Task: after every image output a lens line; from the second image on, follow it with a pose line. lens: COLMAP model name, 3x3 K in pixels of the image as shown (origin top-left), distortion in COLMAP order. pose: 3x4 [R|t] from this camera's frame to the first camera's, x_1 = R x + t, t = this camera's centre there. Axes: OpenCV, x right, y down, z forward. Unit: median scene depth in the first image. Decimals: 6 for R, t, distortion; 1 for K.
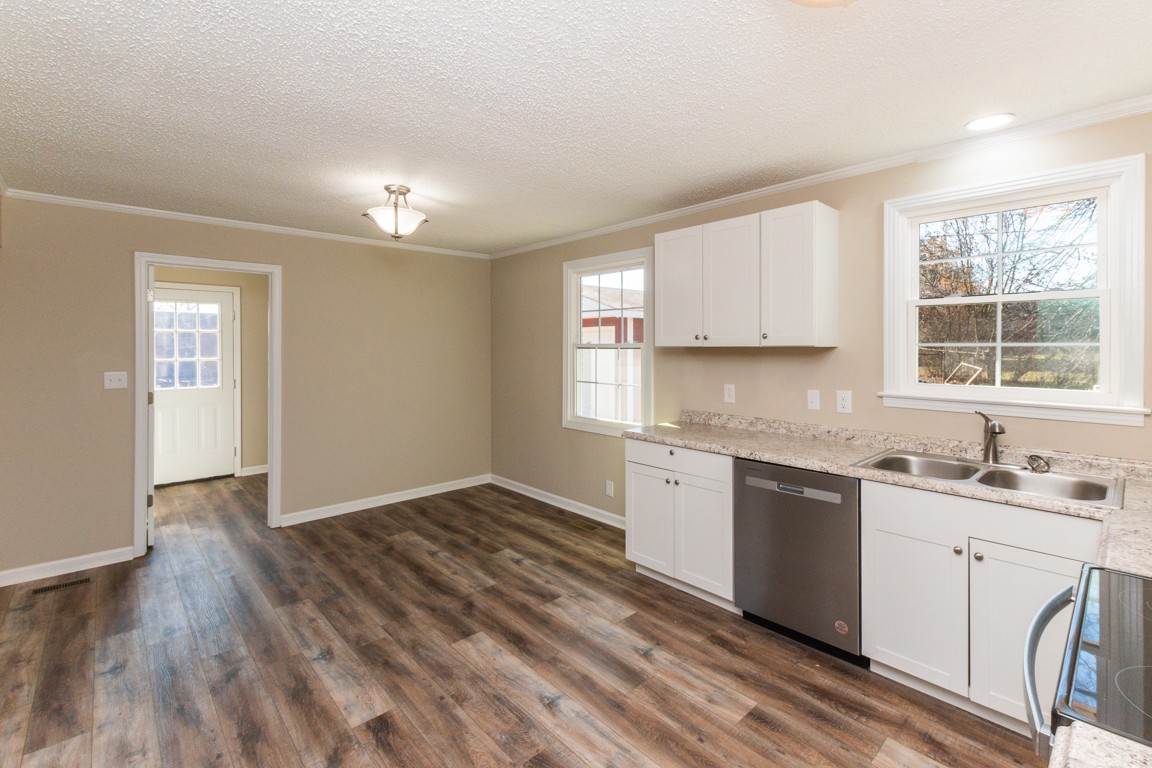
lens RADIAL K [[510.6, 0, 576.1], [0, 510.6, 363.8], [0, 0, 1]] dist [-0.000005, -0.000487]
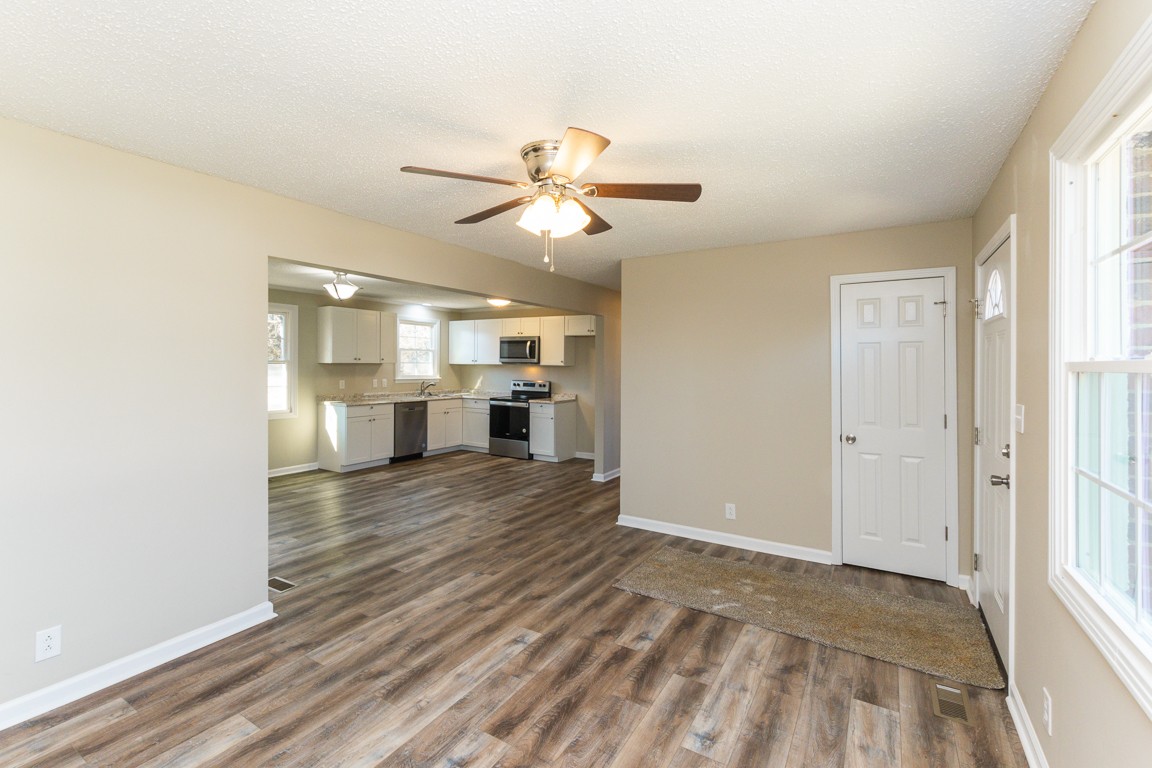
lens RADIAL K [[510.6, 0, 576.1], [0, 510.6, 363.8], [0, 0, 1]] dist [-0.000005, -0.000487]
pose [[-0.269926, -0.001308, 0.962880, -2.221085], [0.027277, 0.999587, 0.009004, -0.022968], [-0.962495, 0.028695, -0.269779, 0.675554]]
